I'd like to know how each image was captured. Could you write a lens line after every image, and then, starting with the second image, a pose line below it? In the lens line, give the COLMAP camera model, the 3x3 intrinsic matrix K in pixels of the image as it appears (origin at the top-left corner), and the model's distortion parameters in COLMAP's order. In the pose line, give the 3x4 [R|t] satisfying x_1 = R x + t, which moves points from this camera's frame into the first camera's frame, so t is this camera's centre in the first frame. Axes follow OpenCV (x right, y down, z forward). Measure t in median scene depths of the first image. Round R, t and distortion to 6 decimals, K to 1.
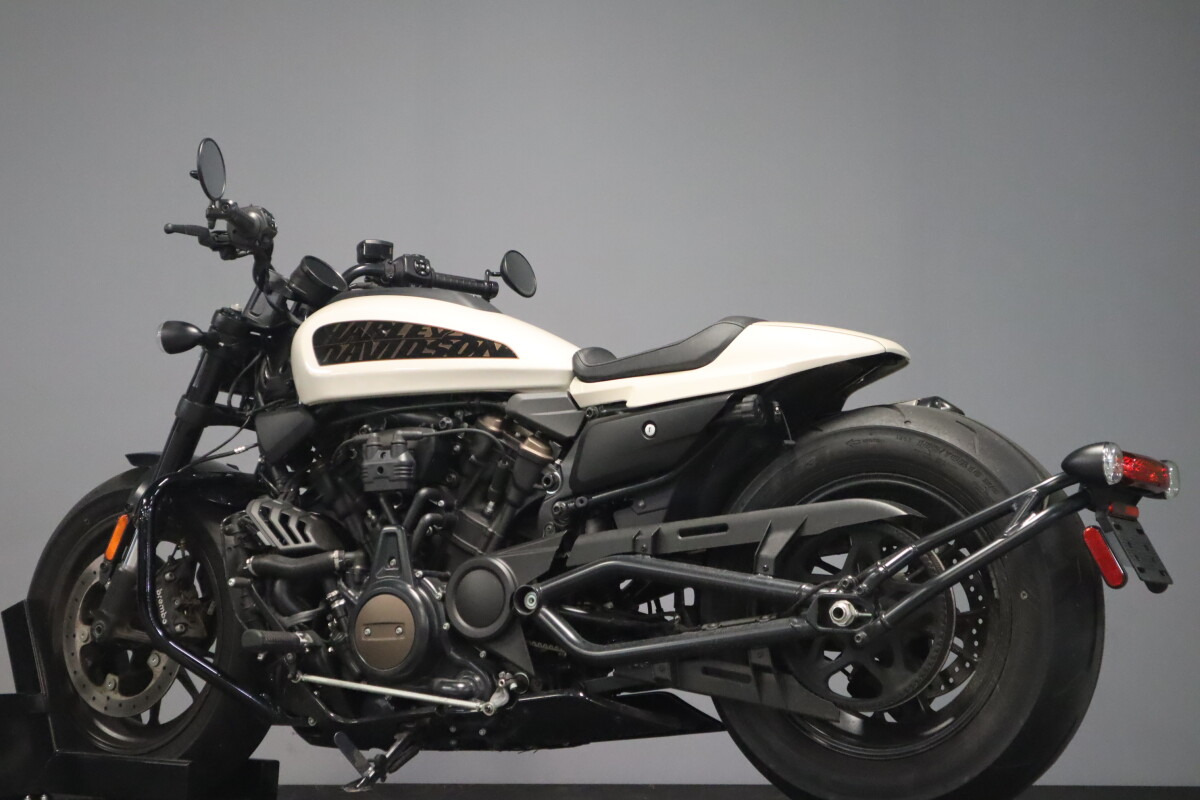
lens RADIAL K [[2061.8, 0, 600.0], [0, 2061.8, 400.0], [0, 0, 1]] dist [-0.016779, -0.105926]
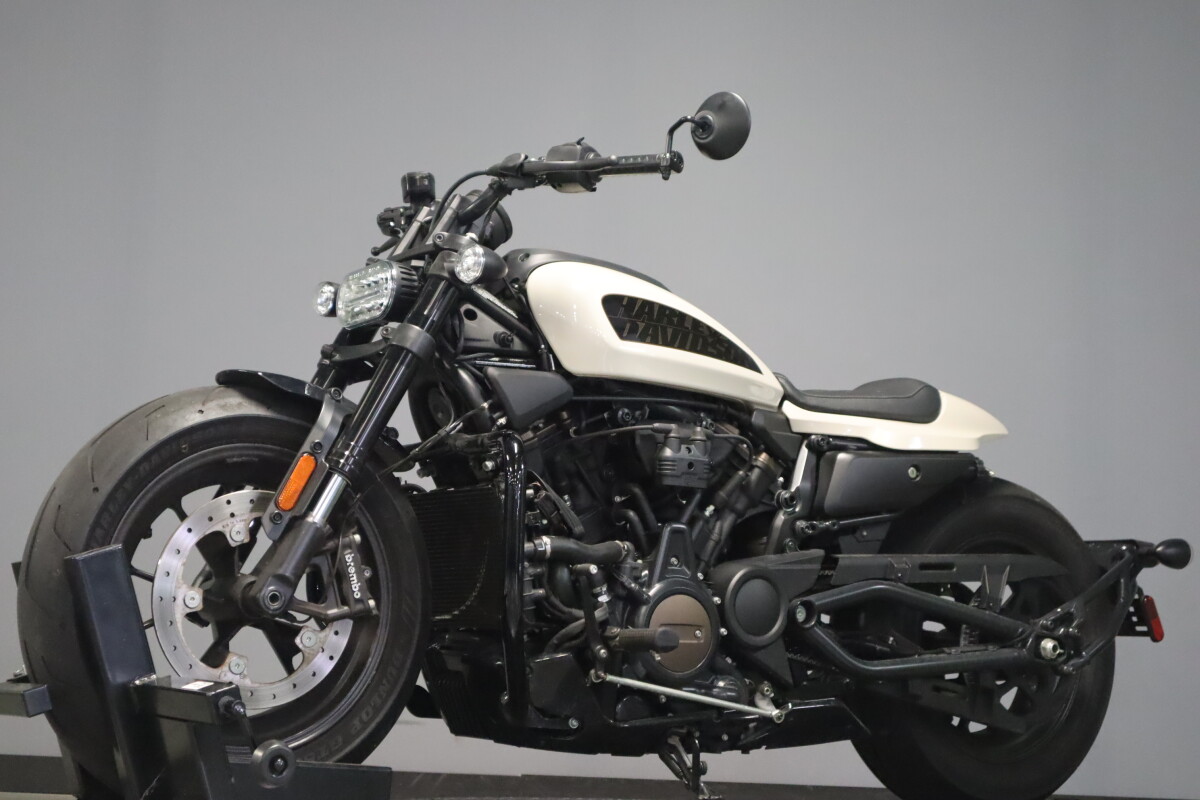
lens RADIAL K [[2061.8, 0, 600.0], [0, 2061.8, 400.0], [0, 0, 1]] dist [-0.016779, -0.105926]
pose [[0.433397, 0.143564, 0.889694, -0.986715], [-0.170438, 0.982471, -0.075509, 0.083845], [-0.884939, -0.118912, 0.450269, 0.606937]]
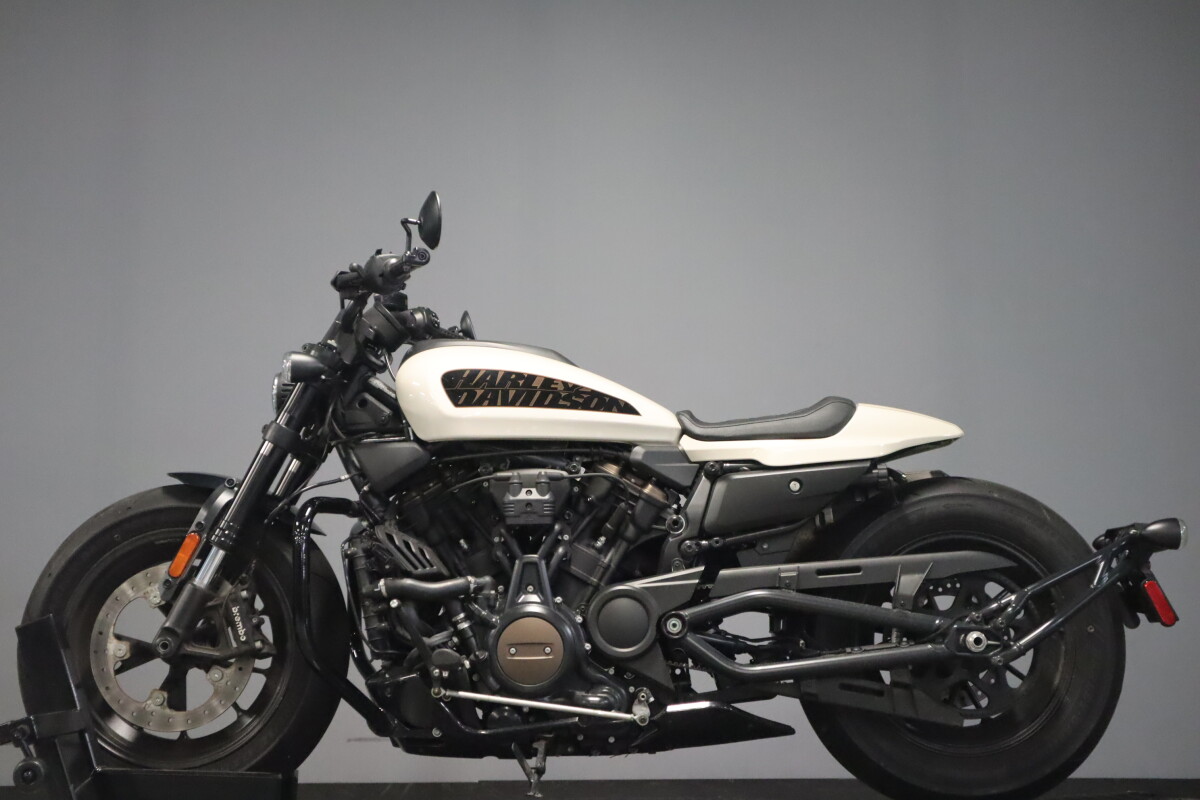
lens RADIAL K [[1774.6, 0, 600.0], [0, 1774.6, 400.0], [0, 0, 1]] dist [0.005479, 0.049489]
pose [[0.861787, 0.080271, 0.500878, -0.559802], [-0.067127, 0.996763, -0.044248, 0.016838], [-0.502809, 0.004510, 0.864386, 0.148193]]
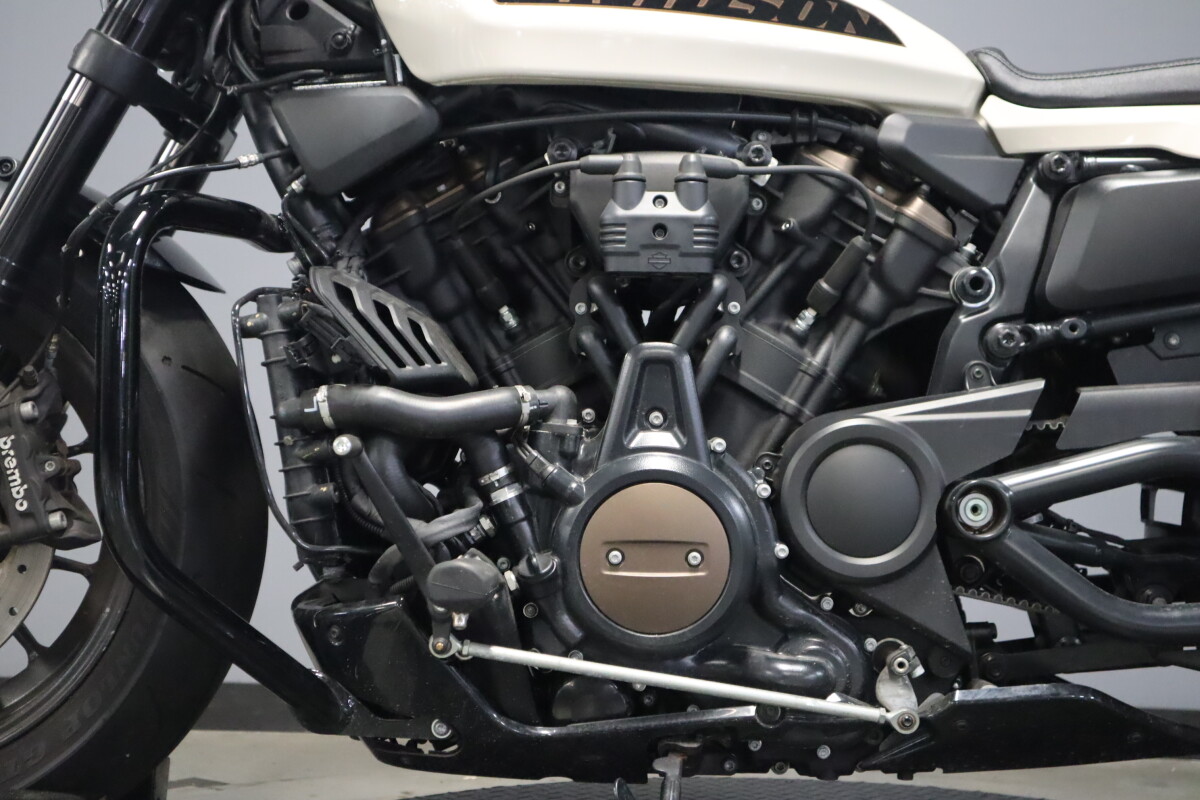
lens RADIAL K [[1620.3, 0, 600.0], [0, 1620.3, 400.0], [0, 0, 1]] dist [0.017802, 0.042733]
pose [[0.866782, 0.052586, 0.495907, -0.307873], [-0.097085, 0.993192, 0.064373, 0.050643], [-0.489146, -0.103943, 0.865986, 0.668584]]
